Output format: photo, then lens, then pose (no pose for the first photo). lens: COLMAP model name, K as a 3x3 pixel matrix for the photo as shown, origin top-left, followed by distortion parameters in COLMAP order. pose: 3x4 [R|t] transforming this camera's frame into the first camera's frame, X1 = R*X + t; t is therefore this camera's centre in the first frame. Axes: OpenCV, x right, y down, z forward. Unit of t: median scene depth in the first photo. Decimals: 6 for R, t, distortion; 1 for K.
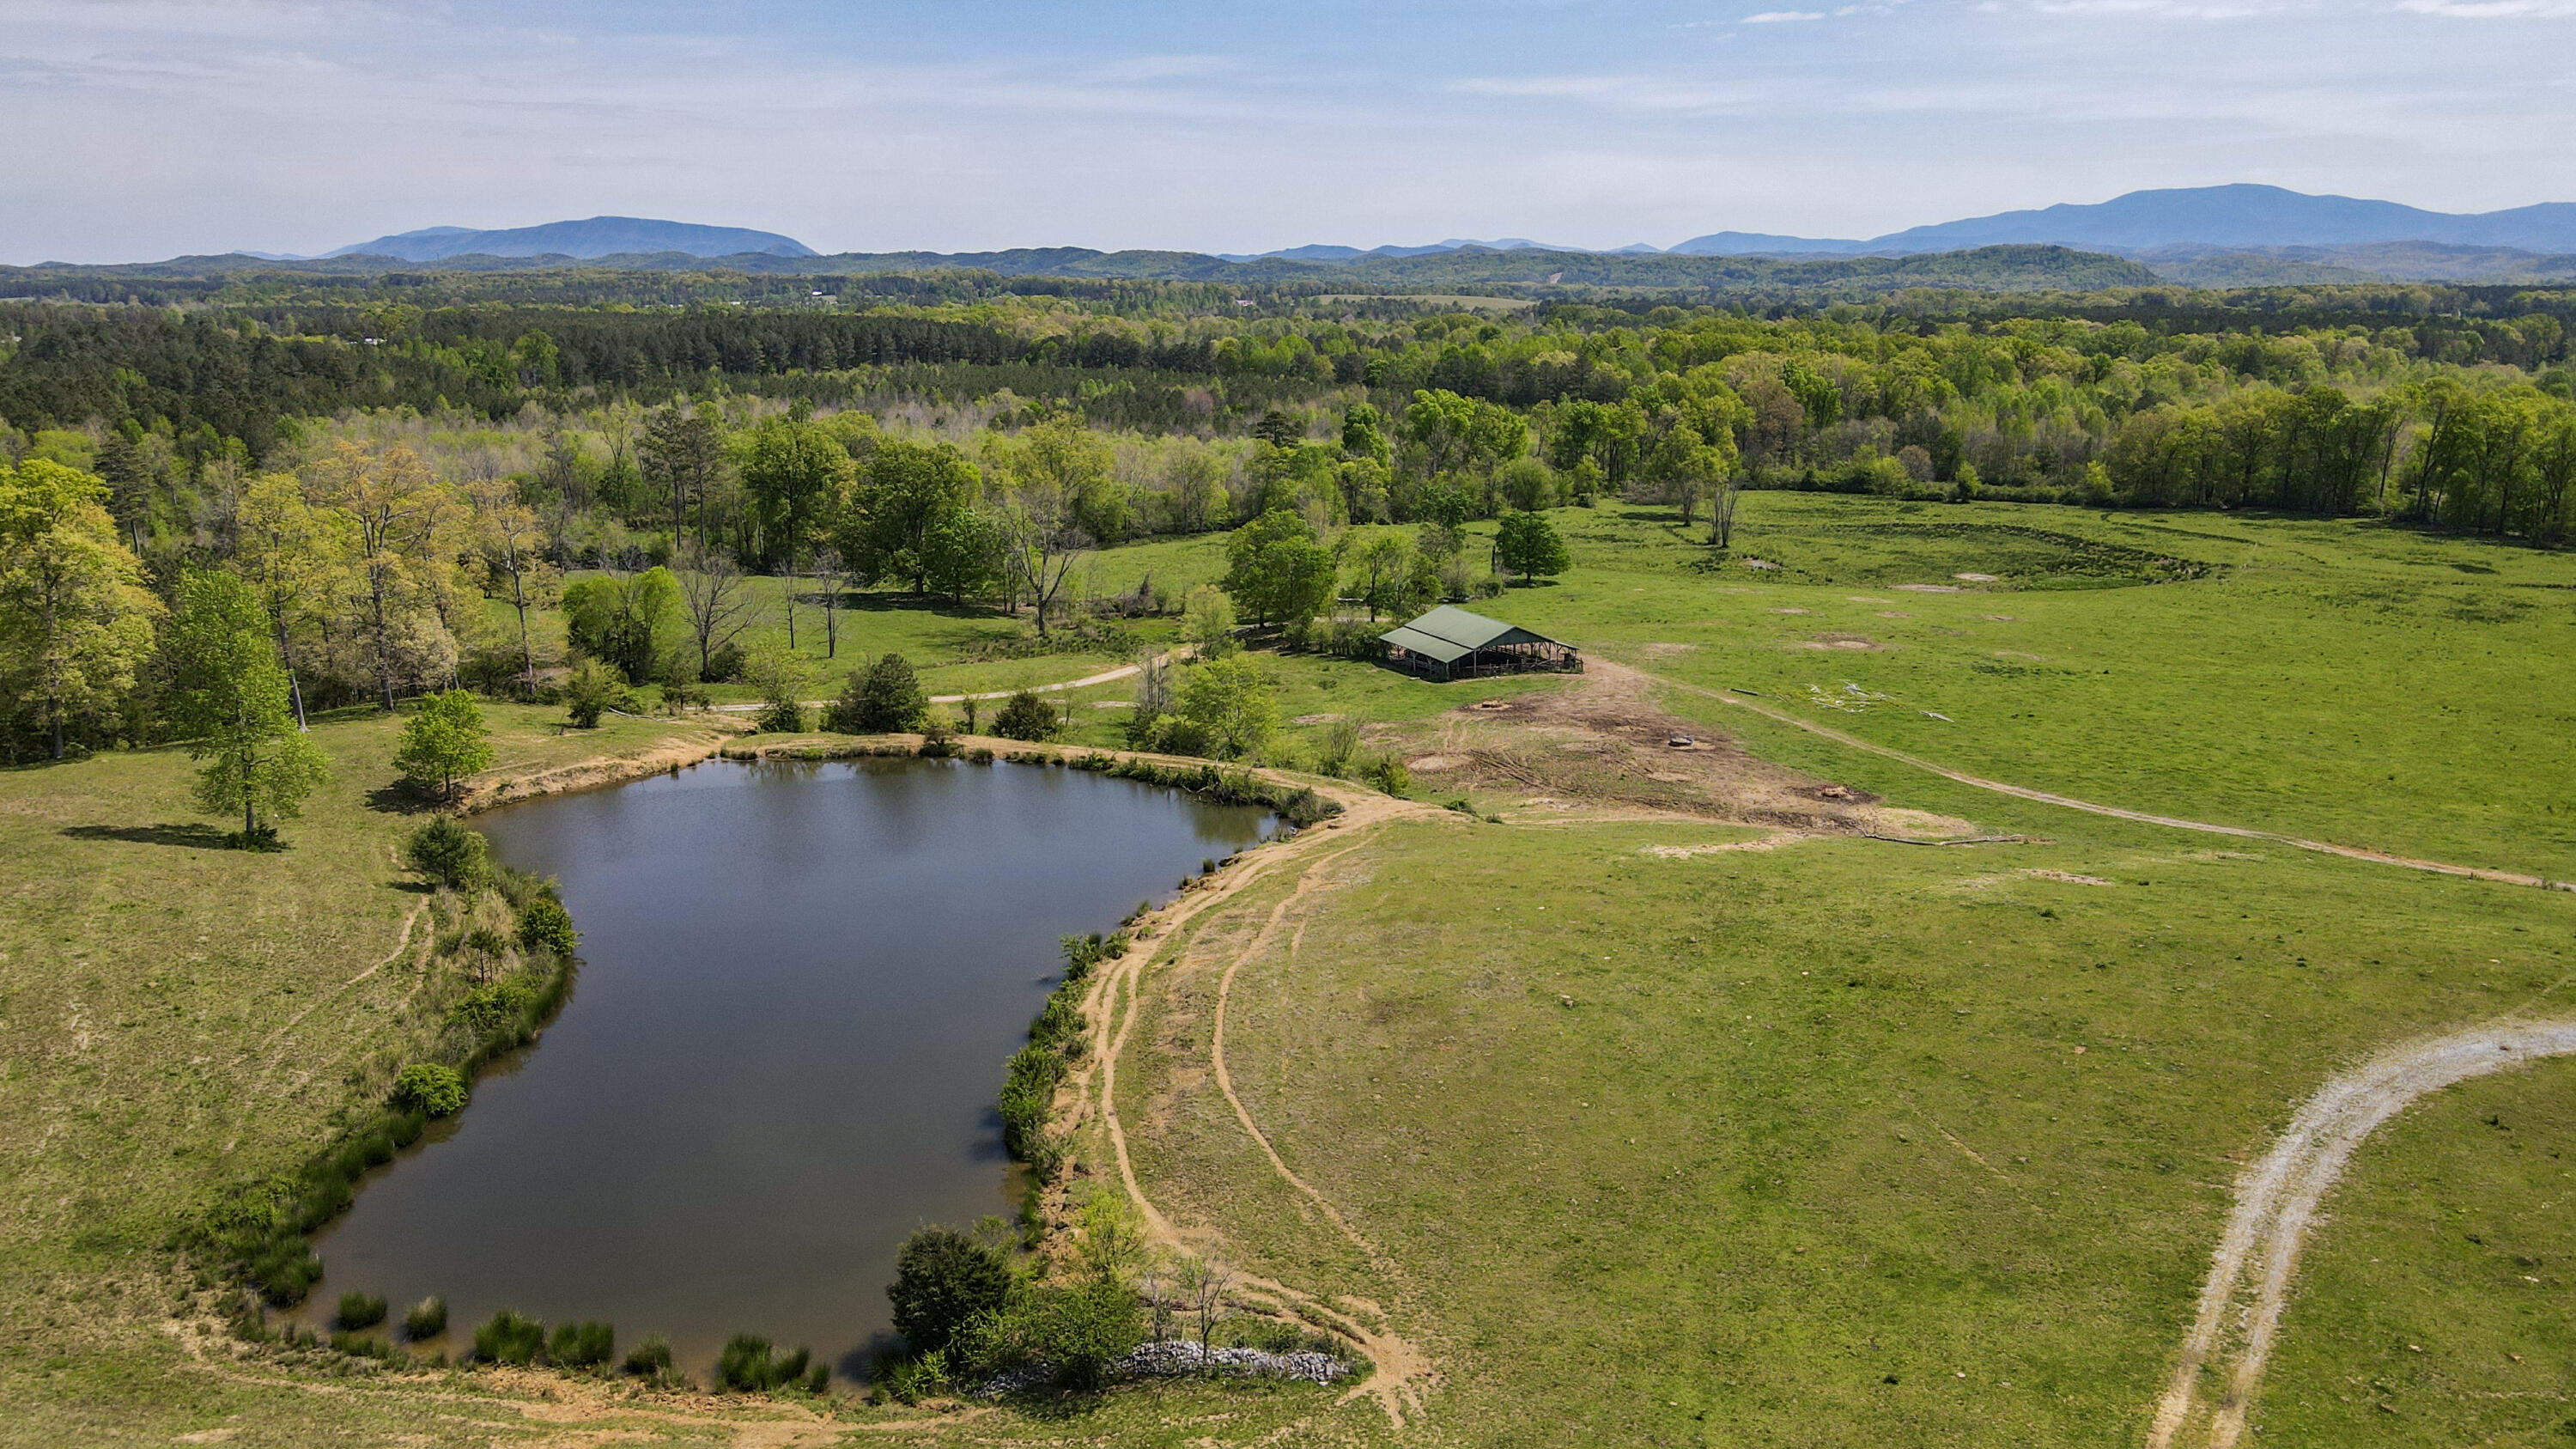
lens RADIAL K [[1924.3, 0, 1288.1], [0, 1924.3, 724.4], [0, 0, 1]] dist [-0.013535, 0.055404]
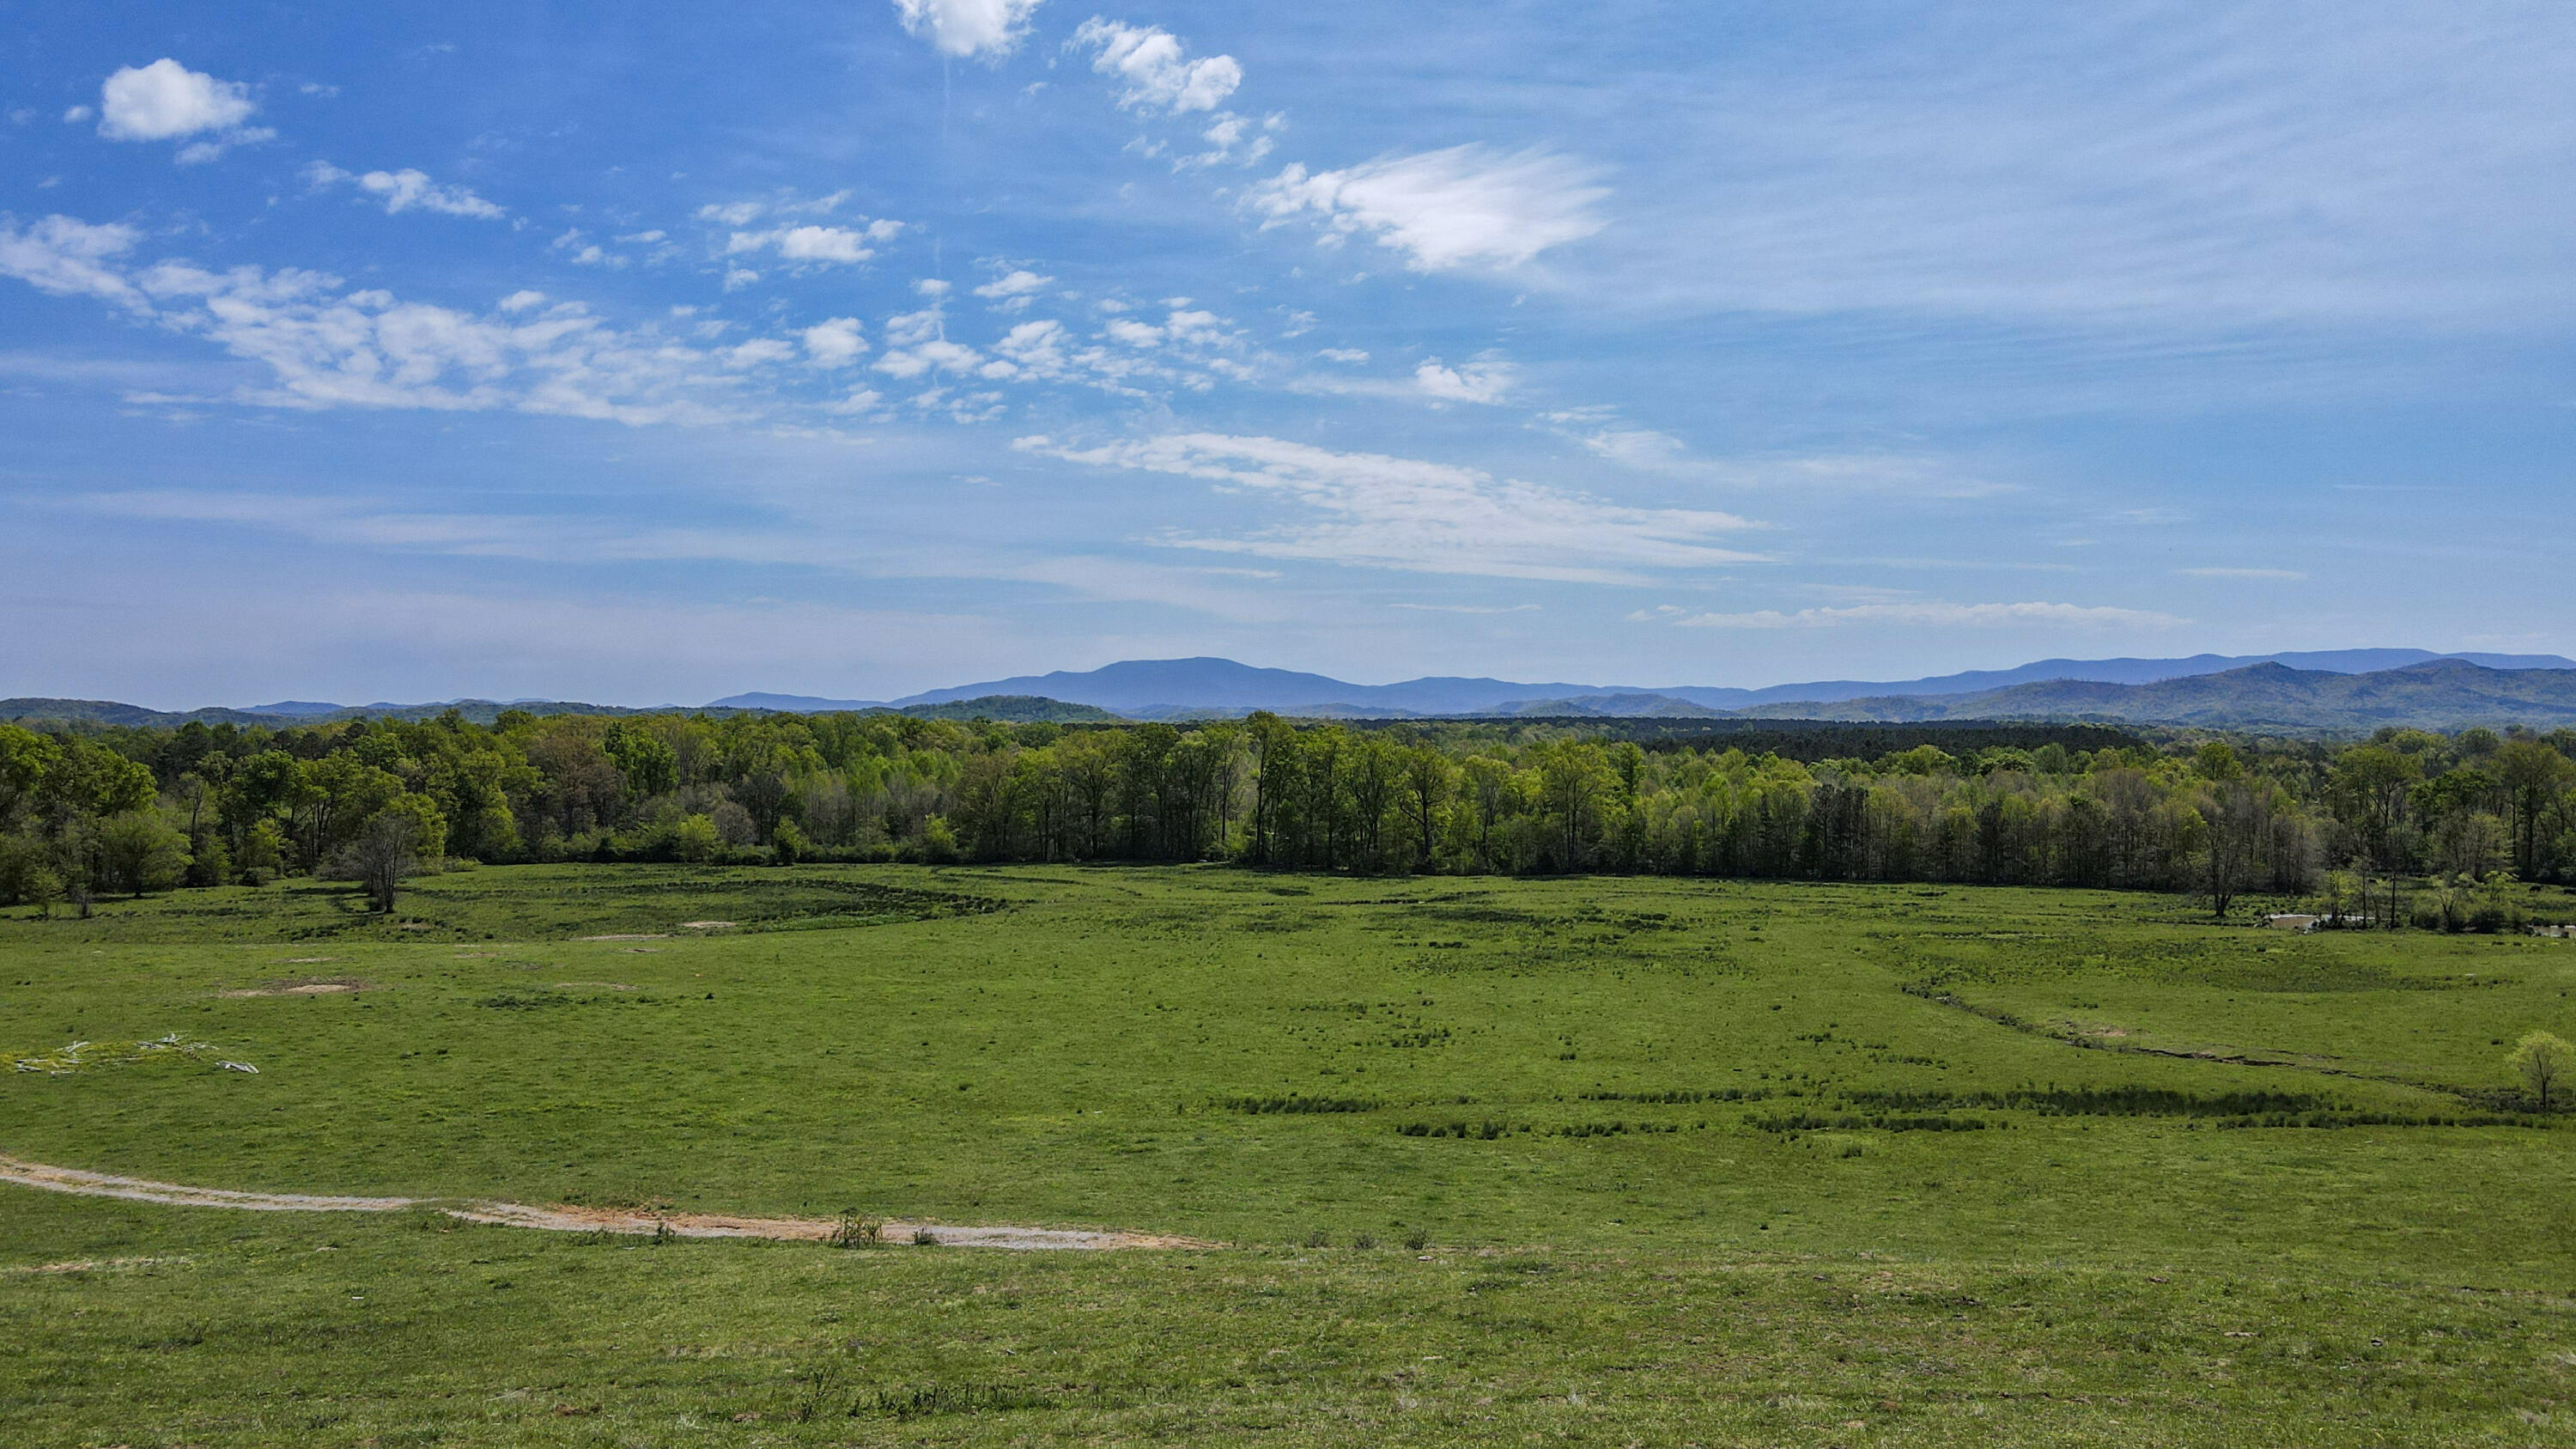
lens RADIAL K [[1907.3, 0, 1291.3], [0, 1907.3, 714.8], [0, 0, 1]] dist [-0.006081, 0.039748]
pose [[0.883081, 0.002801, 0.469212, 0.159954], [0.109522, 0.971130, -0.211923, 0.020956], [-0.456259, 0.238534, 0.857280, 0.178715]]
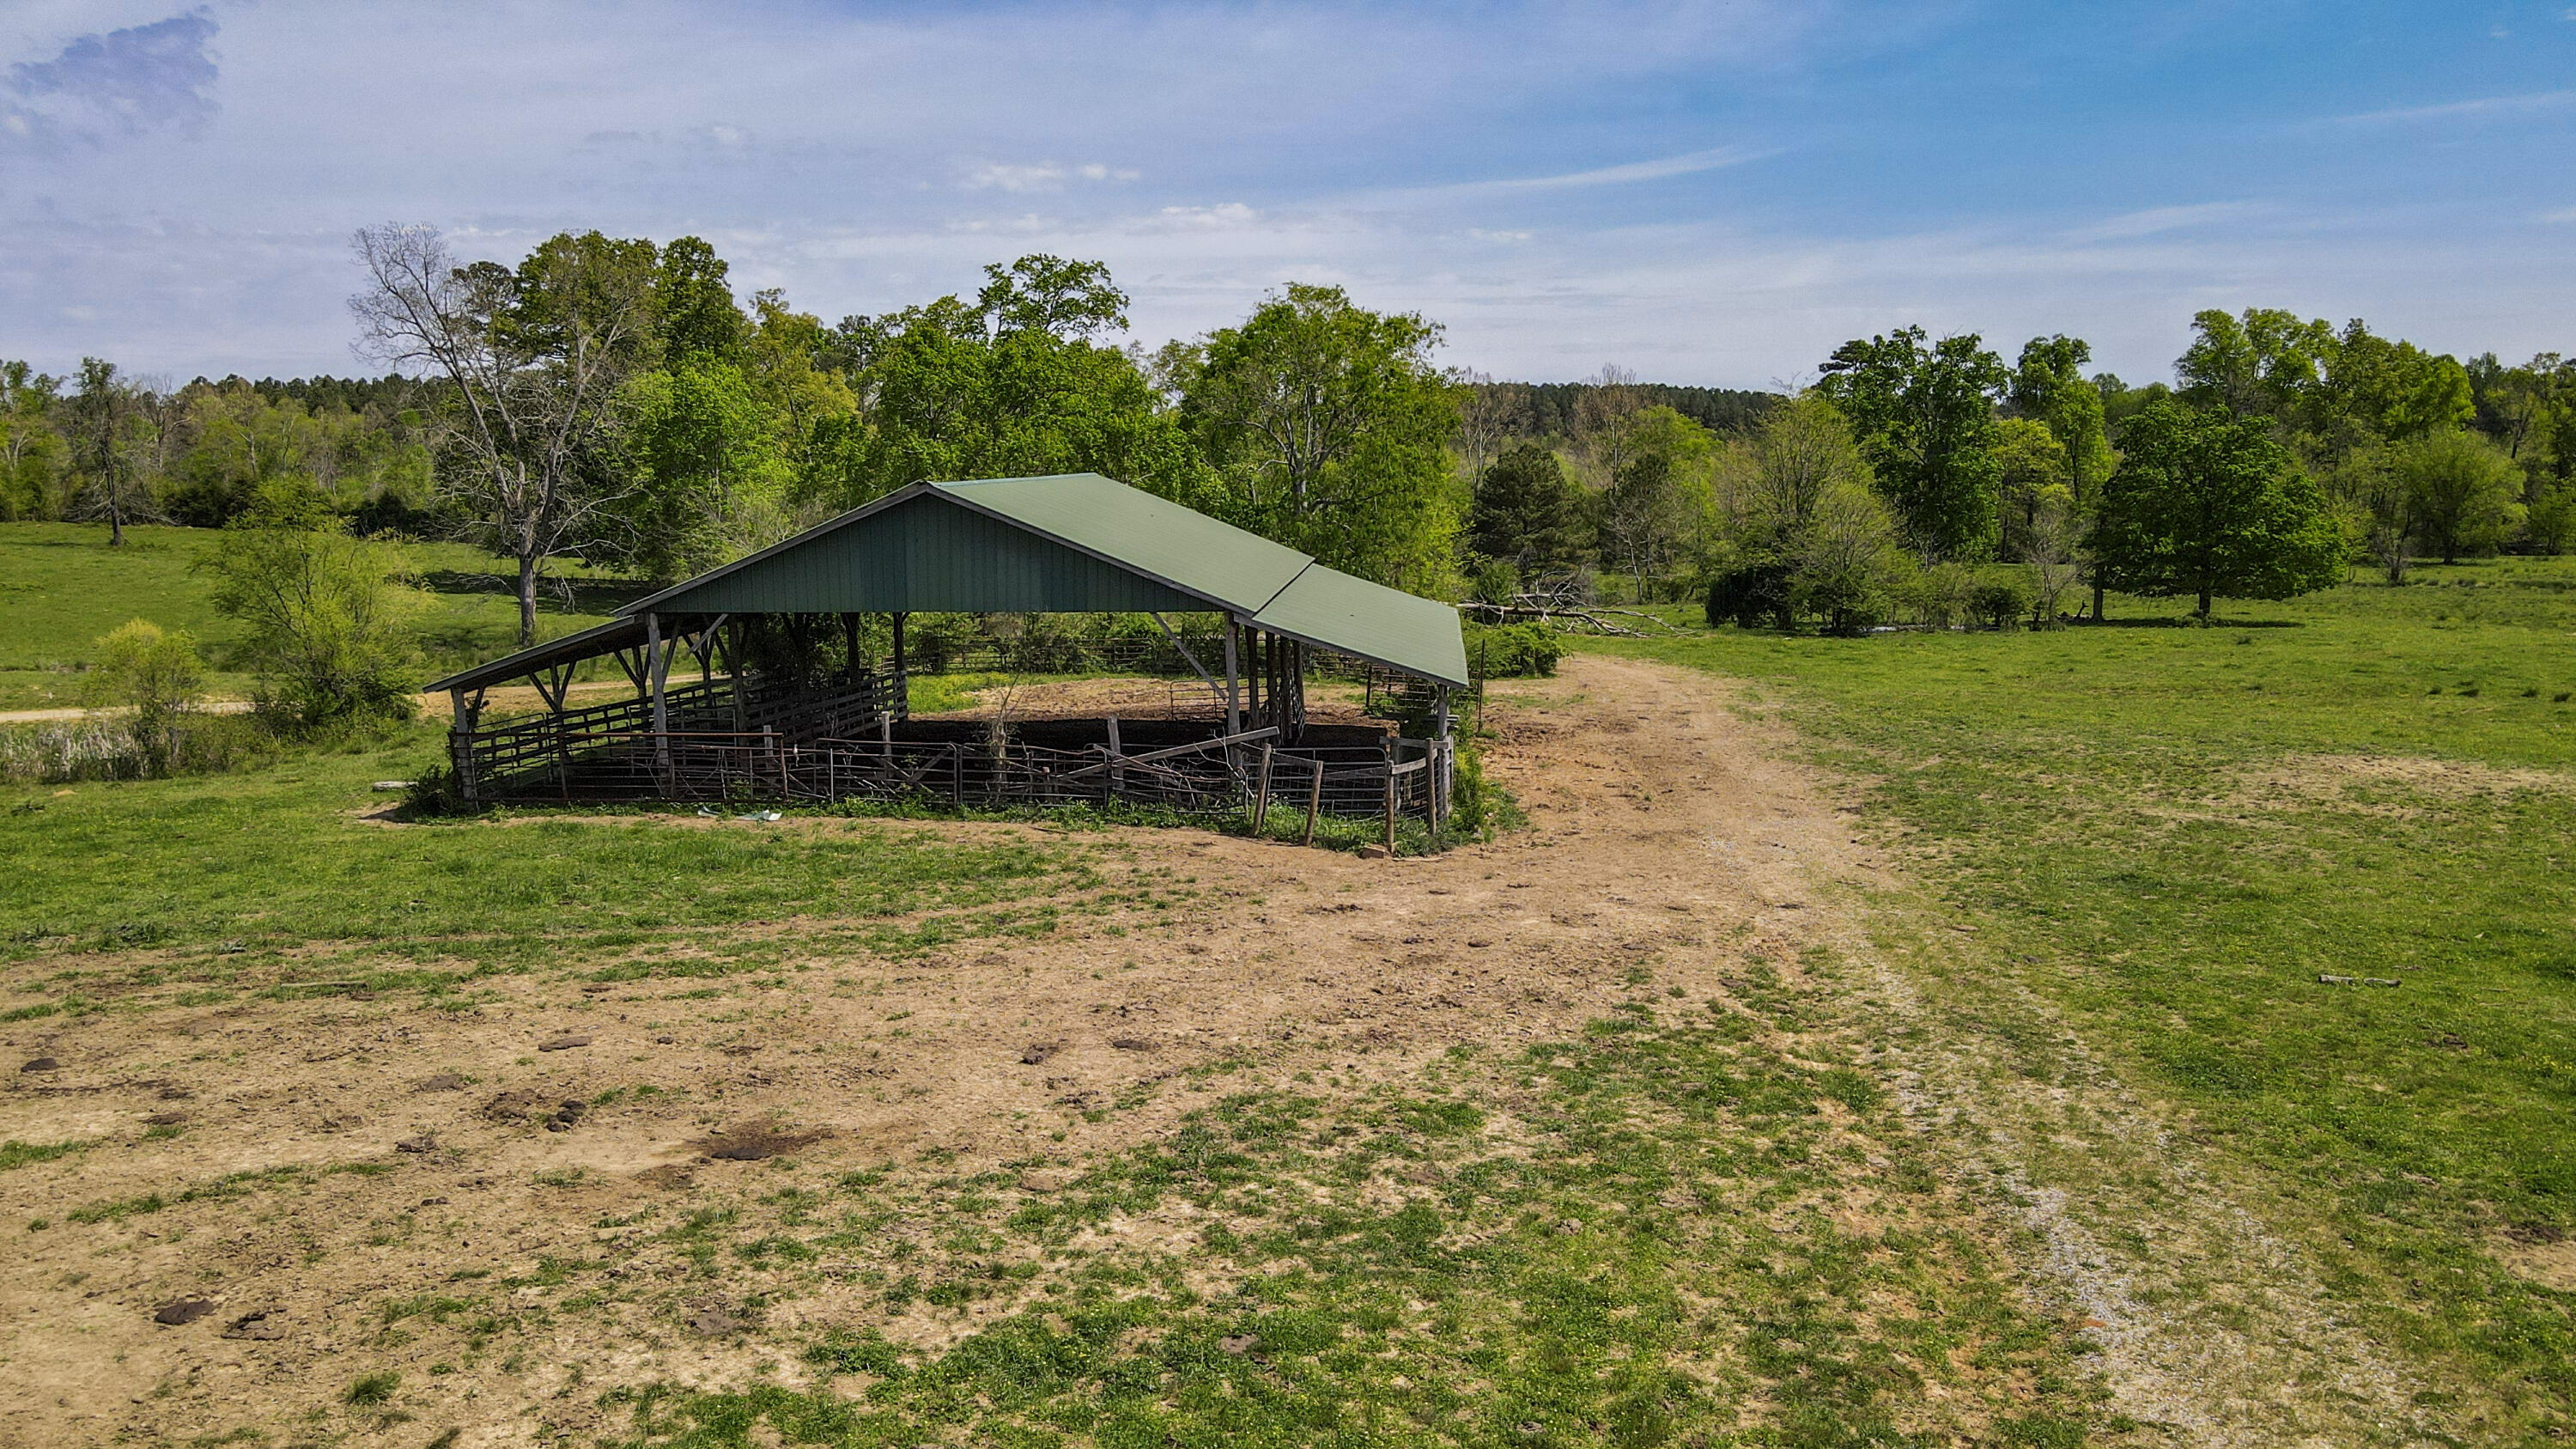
lens RADIAL K [[1900.8, 0, 1280.4], [0, 1900.8, 730.1], [0, 0, 1]] dist [-0.005527, 0.035931]
pose [[0.862900, 0.061397, -0.501631, 0.111186], [-0.103995, 0.992922, -0.057364, -0.012222], [0.494558, 0.101667, 0.863178, 0.440522]]
